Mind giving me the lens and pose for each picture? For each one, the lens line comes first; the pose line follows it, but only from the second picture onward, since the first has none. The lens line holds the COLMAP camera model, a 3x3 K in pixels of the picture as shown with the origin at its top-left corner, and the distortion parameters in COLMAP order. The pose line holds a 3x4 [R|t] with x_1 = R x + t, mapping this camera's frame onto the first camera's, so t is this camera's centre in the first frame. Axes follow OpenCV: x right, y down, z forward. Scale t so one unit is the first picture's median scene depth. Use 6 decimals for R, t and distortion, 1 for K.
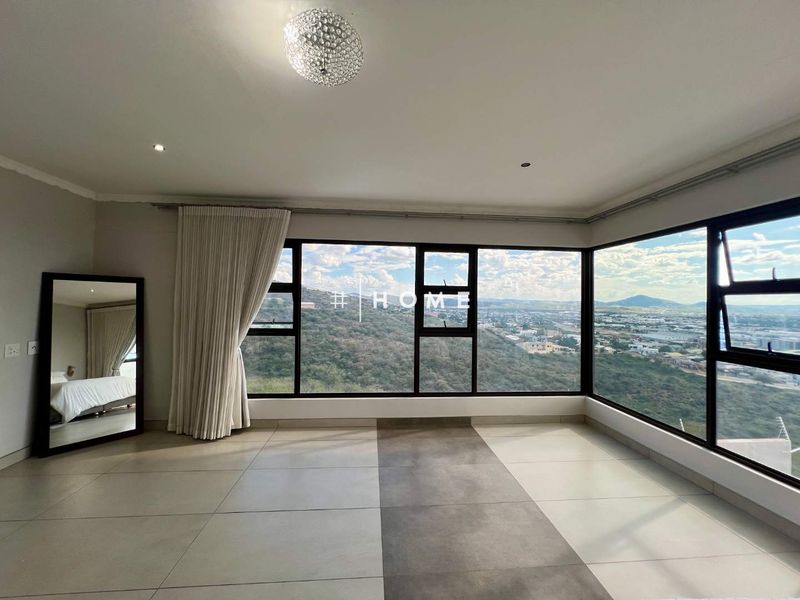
lens RADIAL K [[320.1, 0, 400.0], [0, 320.1, 300.0], [0, 0, 1]] dist [-0.001012, 0.000004]
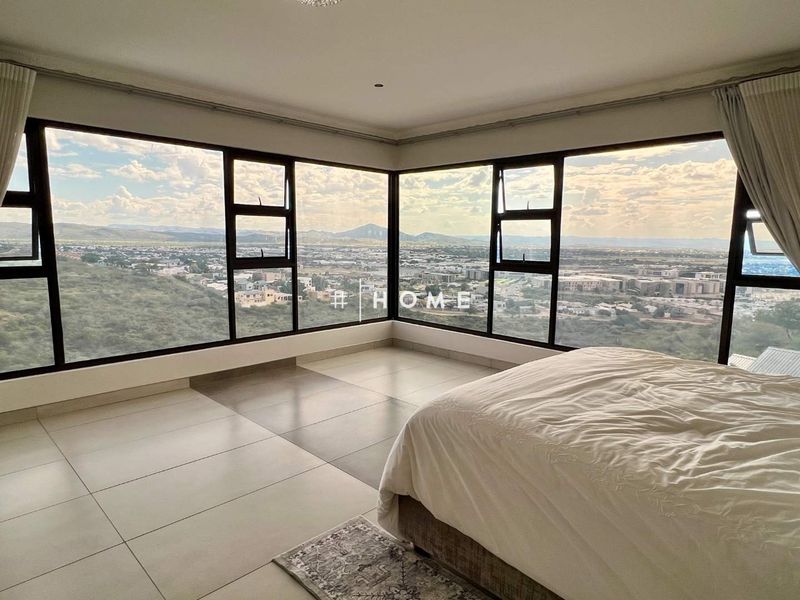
lens RADIAL K [[482.6, 0, 400.0], [0, 482.6, 300.0], [0, 0, 1]] dist [0.001722, -0.000224]
pose [[0.763875, -0.090169, 0.639034, -0.402218], [-0.003213, 0.989648, 0.143483, 0.017233], [-0.645356, -0.111656, 0.755677, -0.181074]]
